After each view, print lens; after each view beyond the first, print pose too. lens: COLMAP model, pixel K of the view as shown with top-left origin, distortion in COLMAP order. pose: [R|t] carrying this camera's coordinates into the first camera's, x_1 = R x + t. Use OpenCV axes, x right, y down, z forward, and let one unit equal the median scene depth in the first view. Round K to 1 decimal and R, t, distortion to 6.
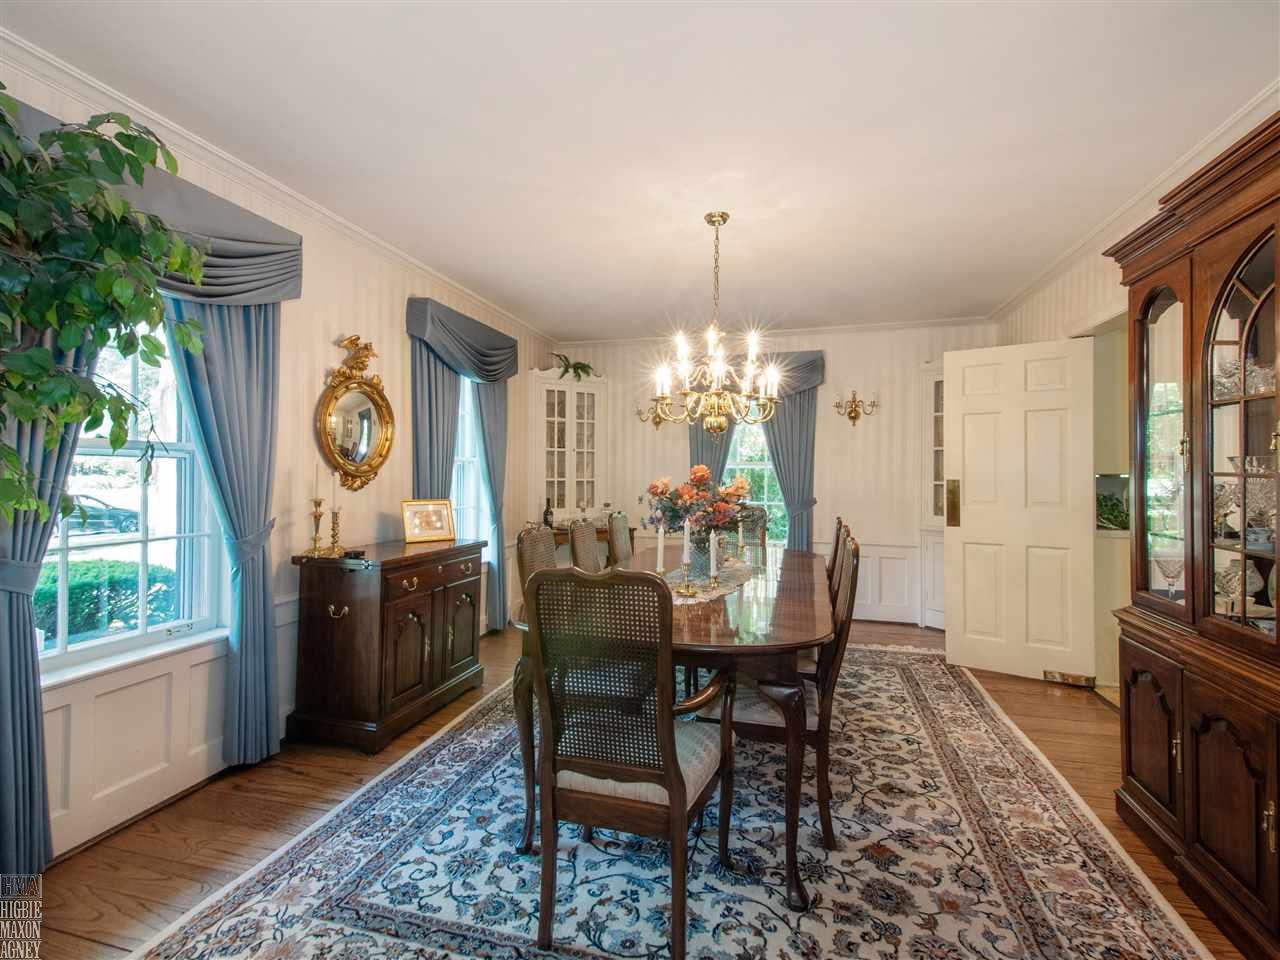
lens RADIAL K [[594.5, 0, 638.6], [0, 594.5, 478.2], [0, 0, 1]] dist [0.042924, -0.015684]
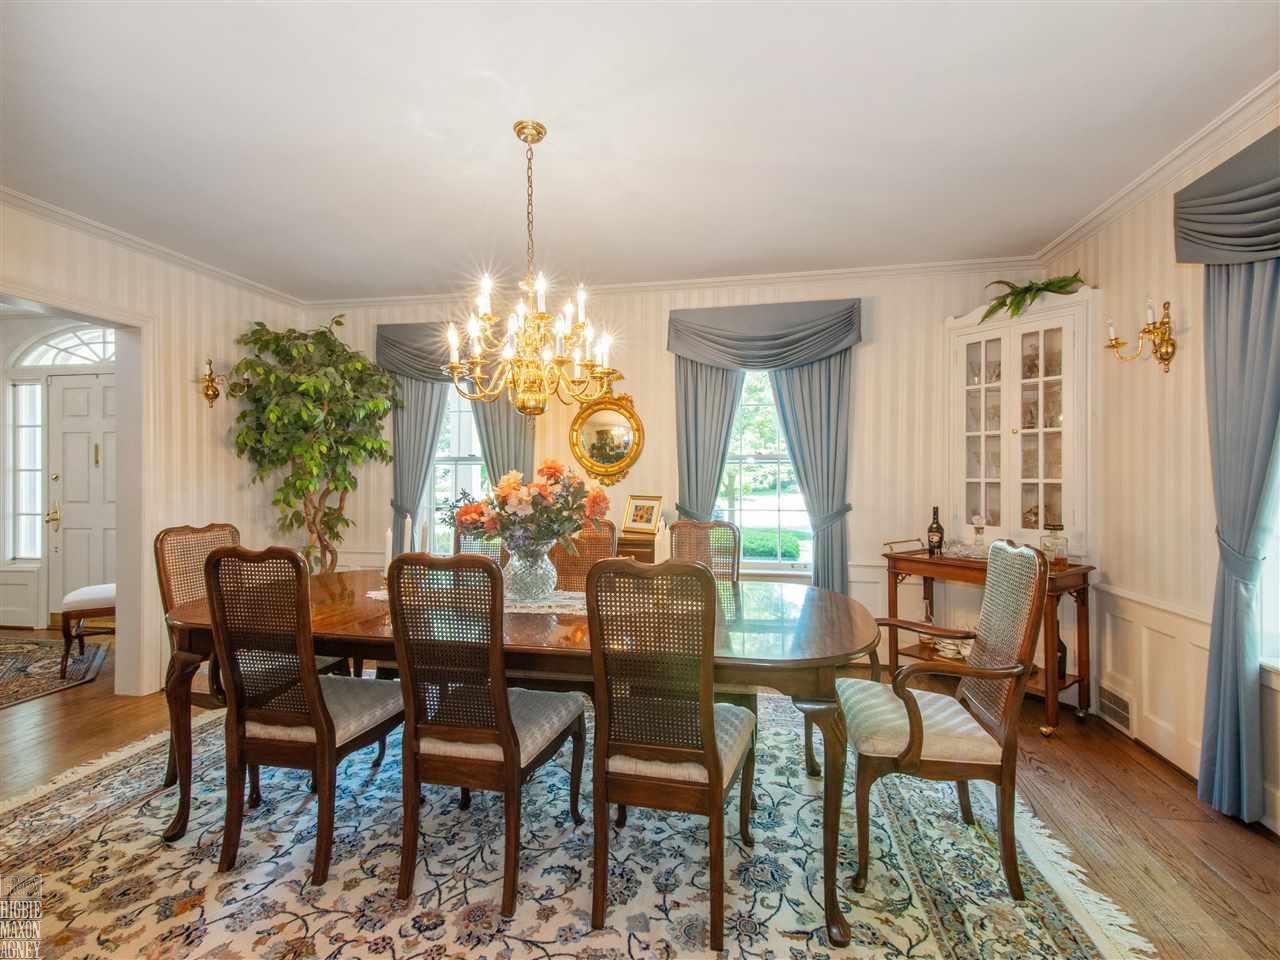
lens RADIAL K [[594.5, 0, 641.4], [0, 594.5, 478.6], [0, 0, 1]] dist [0.042924, -0.015684]
pose [[0.071488, -0.006494, -0.997420, 1.080046], [0.000954, 0.999979, -0.006442, 0.010519], [0.997441, -0.000491, 0.071493, 1.297344]]
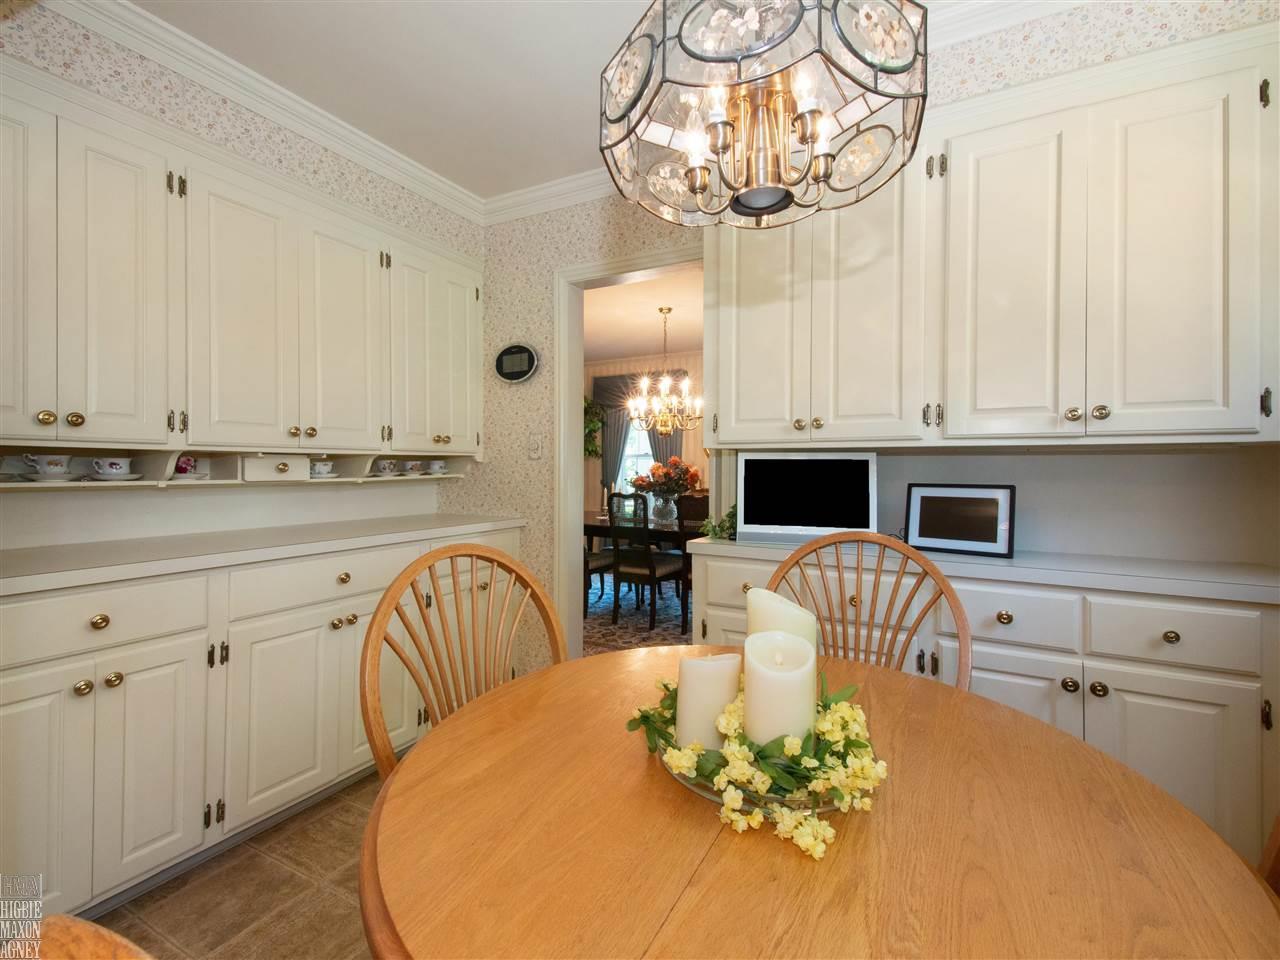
lens RADIAL K [[594.5, 0, 635.0], [0, 594.5, 474.2], [0, 0, 1]] dist [0.042924, -0.015684]
pose [[-0.243367, -0.001196, -0.969934, 2.138329], [-0.001993, 0.999998, -0.000733, 0.035107], [0.969932, 0.001755, -0.243368, 1.585243]]
